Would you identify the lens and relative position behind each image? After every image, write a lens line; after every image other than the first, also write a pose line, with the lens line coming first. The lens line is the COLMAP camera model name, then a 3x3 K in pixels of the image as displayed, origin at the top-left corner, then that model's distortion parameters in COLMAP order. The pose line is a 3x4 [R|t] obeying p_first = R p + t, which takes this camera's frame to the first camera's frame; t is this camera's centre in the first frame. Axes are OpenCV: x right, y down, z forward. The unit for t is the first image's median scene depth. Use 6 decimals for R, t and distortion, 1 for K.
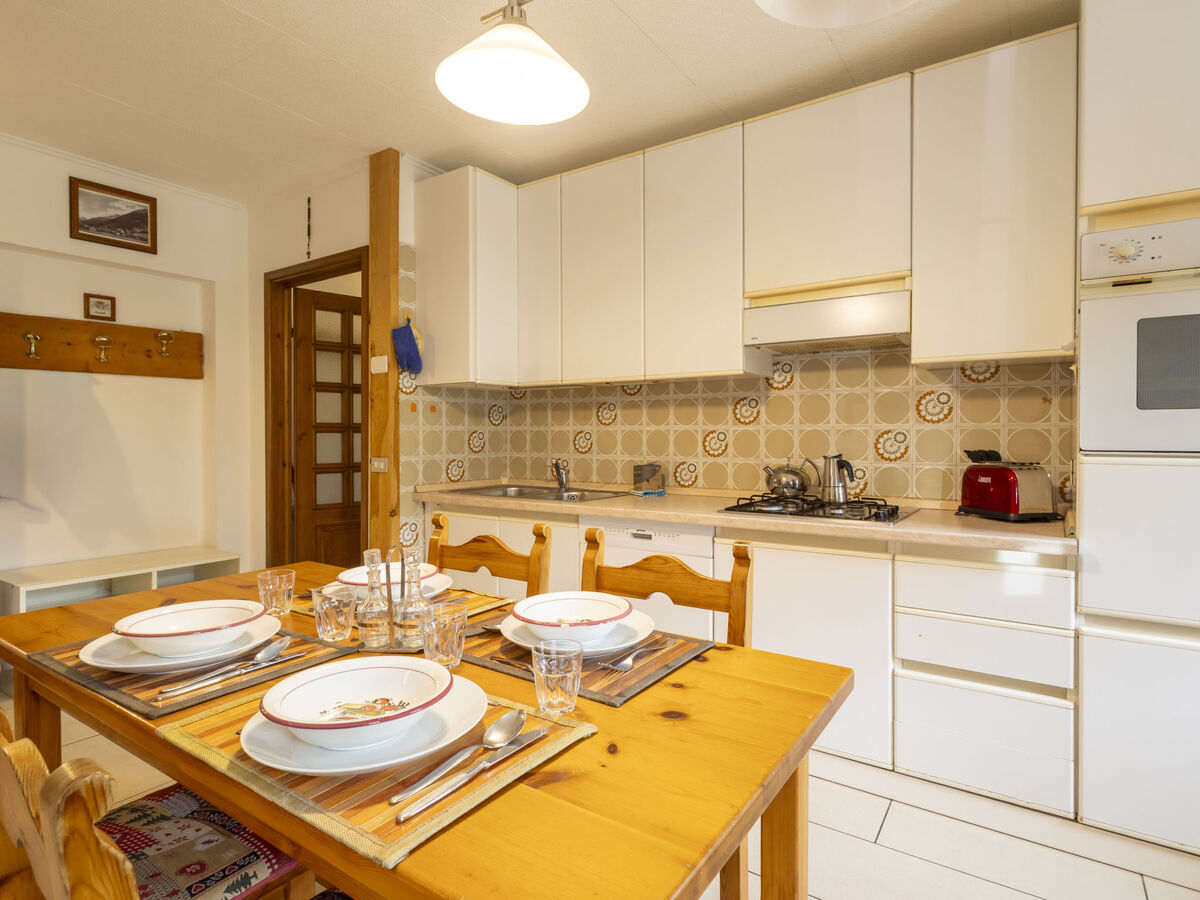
lens RADIAL K [[633.1, 0, 587.0], [0, 633.1, 441.2], [0, 0, 1]] dist [0.007557, -0.002405]
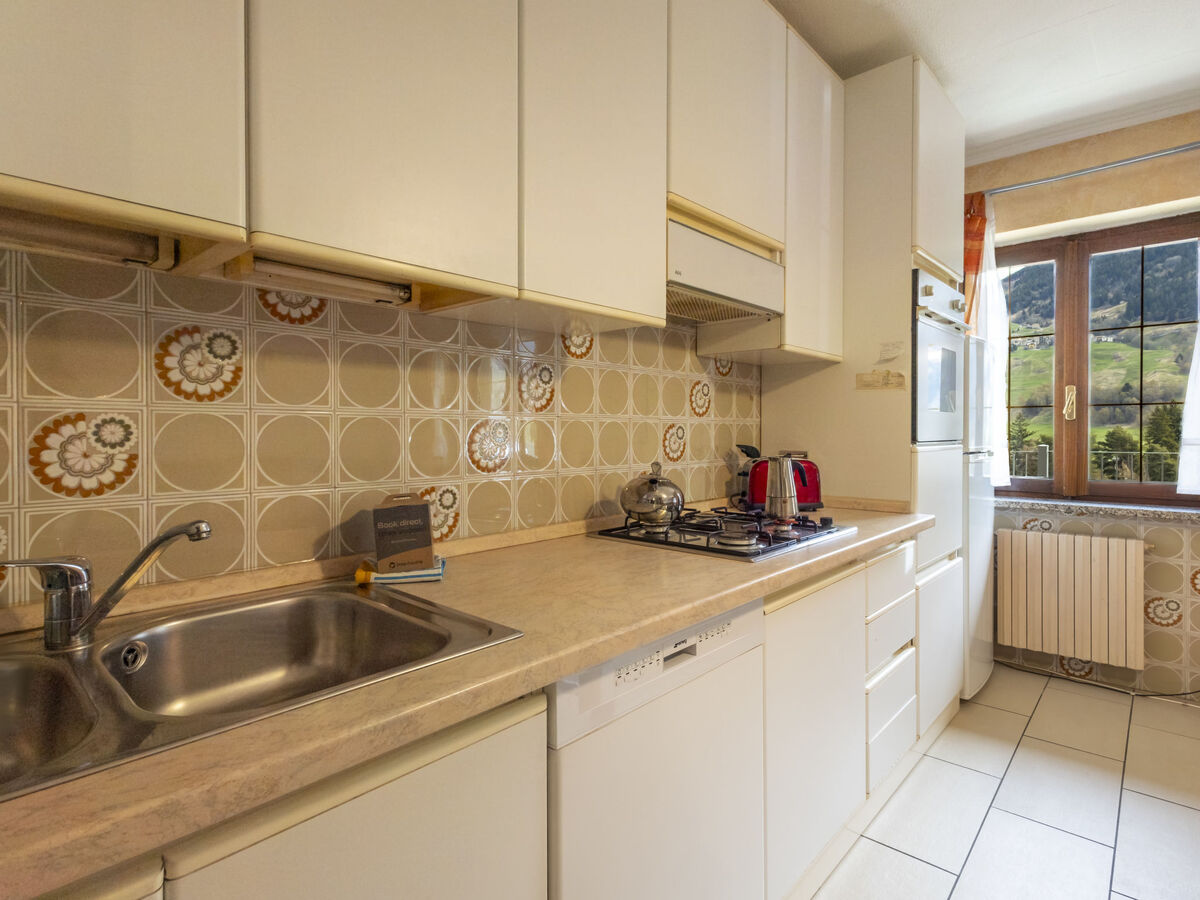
lens RADIAL K [[633.1, 0, 613.0], [0, 633.1, 437.8], [0, 0, 1]] dist [0.007557, -0.002405]
pose [[0.116385, -0.010584, 0.993148, -0.312990], [0.011478, 0.999891, 0.009311, -0.006880], [-0.993138, 0.010316, 0.116493, 0.872775]]
